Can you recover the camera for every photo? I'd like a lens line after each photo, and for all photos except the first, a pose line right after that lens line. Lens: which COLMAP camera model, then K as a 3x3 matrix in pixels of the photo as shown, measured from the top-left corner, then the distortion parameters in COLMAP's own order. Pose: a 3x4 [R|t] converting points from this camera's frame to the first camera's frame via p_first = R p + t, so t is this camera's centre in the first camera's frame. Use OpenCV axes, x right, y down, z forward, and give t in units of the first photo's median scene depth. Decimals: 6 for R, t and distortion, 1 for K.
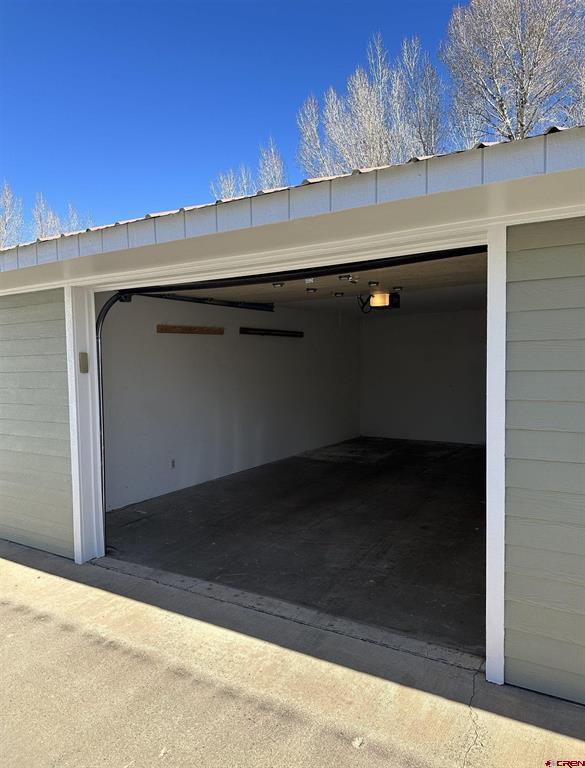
lens RADIAL K [[553.5, 0, 289.4], [0, 553.5, 385.0], [0, 0, 1]] dist [0.004289, -0.001765]
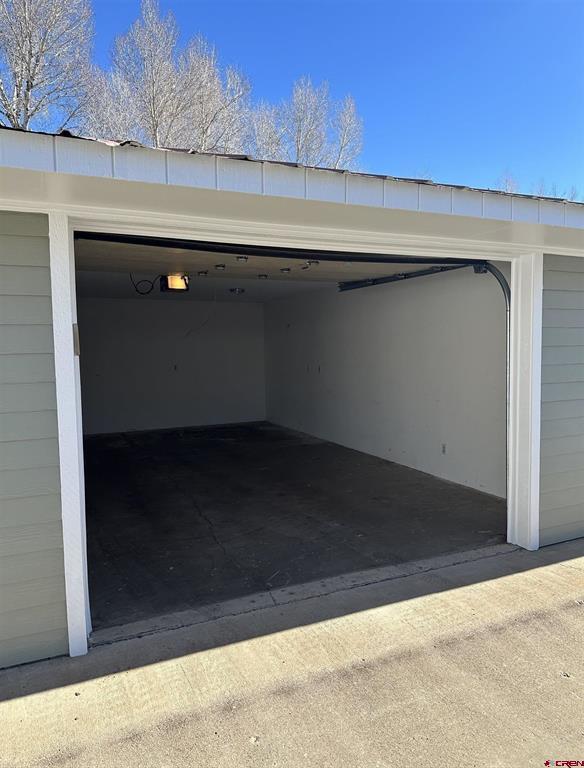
lens RADIAL K [[553.5, 0, 288.9], [0, 553.5, 385.0], [0, 0, 1]] dist [0.004289, -0.001765]
pose [[0.542340, -0.055118, 0.838349, -0.915413], [0.041722, 0.998381, 0.038649, -0.005793], [-0.839123, 0.014017, 0.543761, 0.526787]]
